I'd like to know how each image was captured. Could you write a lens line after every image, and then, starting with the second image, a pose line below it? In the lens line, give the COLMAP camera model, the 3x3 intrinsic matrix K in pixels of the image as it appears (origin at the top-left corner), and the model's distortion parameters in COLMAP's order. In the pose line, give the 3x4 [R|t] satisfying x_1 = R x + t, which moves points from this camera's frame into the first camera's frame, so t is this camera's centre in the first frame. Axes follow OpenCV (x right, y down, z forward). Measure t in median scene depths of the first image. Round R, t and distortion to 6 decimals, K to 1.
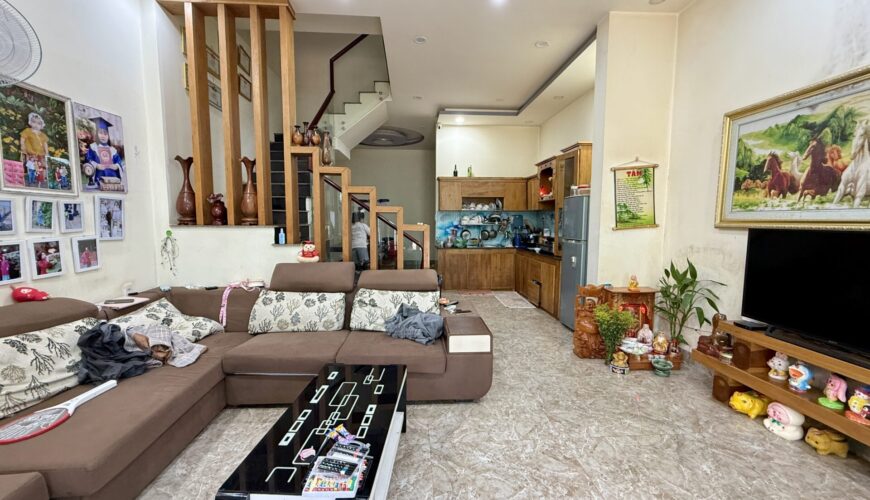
lens RADIAL K [[344.9, 0, 433.0], [0, 344.9, 250.6], [0, 0, 1]] dist [0.000849, -0.000169]
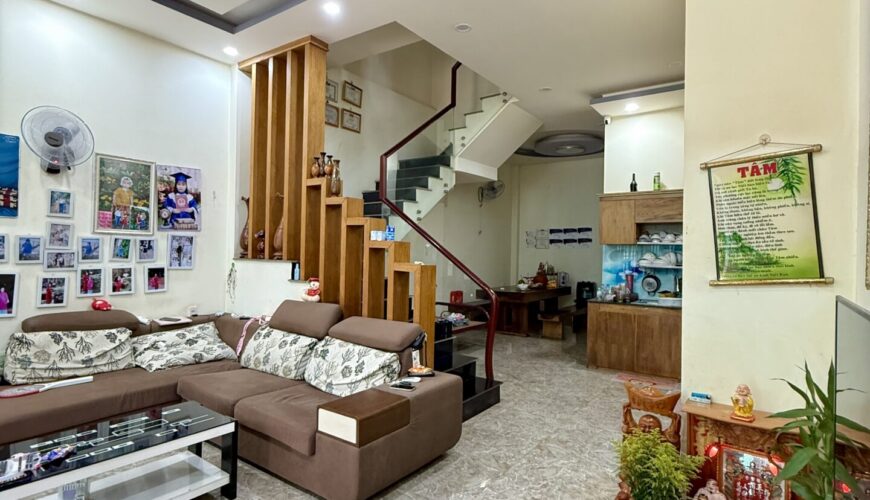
lens RADIAL K [[462.6, 0, 437.1], [0, 462.6, 247.8], [0, 0, 1]] dist [0.003211, -0.000171]
pose [[0.775074, 0.006033, -0.631841, 0.699782], [-0.072125, 0.994263, -0.078981, -0.035481], [0.627740, 0.106788, 0.771063, 0.251893]]
